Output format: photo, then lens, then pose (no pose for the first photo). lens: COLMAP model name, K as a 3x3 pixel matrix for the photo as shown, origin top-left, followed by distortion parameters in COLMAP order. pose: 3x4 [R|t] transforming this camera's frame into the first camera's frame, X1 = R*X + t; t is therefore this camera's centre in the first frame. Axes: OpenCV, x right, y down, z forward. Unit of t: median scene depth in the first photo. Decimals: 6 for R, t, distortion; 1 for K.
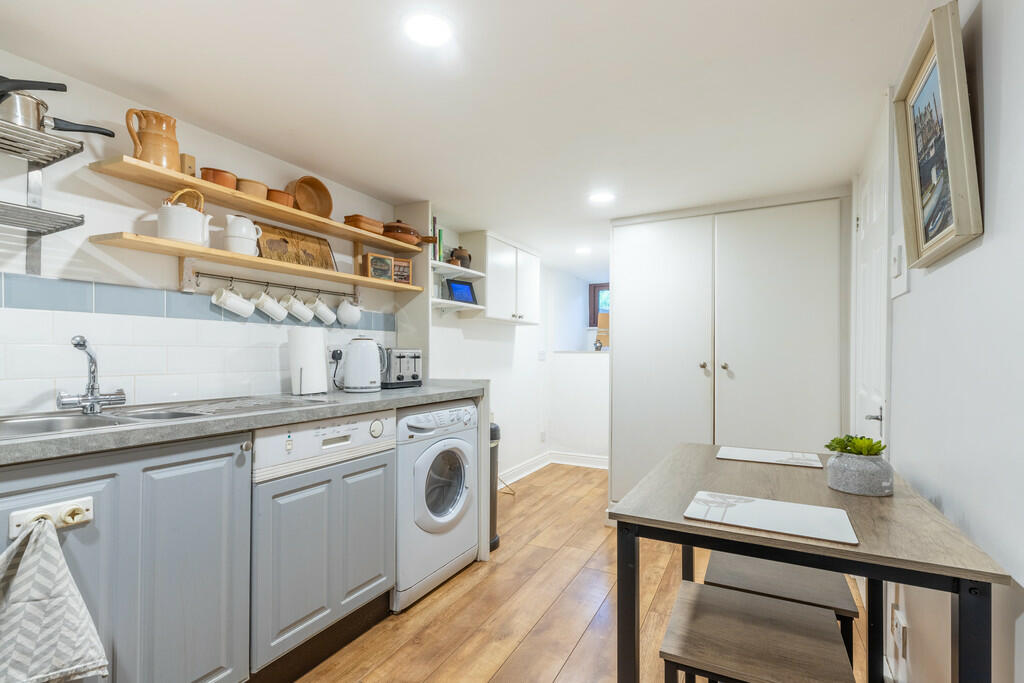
lens RADIAL K [[474.6, 0, 512.0], [0, 474.6, 341.5], [0, 0, 1]] dist [0.001613, 0.000171]
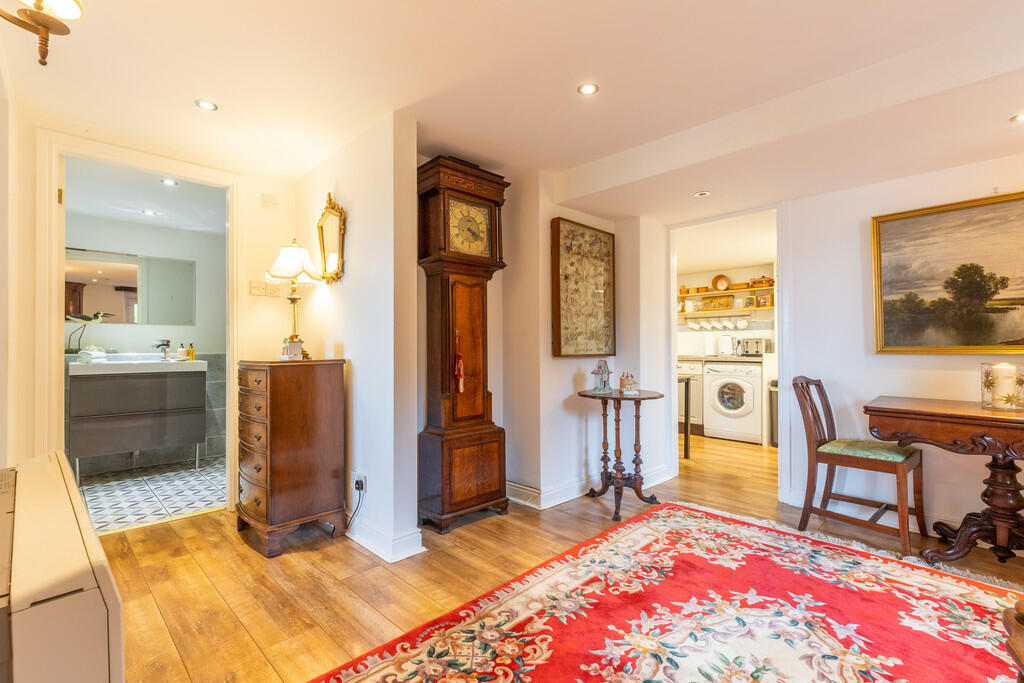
lens RADIAL K [[474.6, 0, 512.0], [0, 474.6, 341.5], [0, 0, 1]] dist [0.001613, 0.000171]
pose [[-0.294881, -0.010130, -0.955480, 2.313978], [0.023967, 0.999551, -0.017994, 0.044001], [0.955233, -0.028206, -0.294506, 0.647961]]
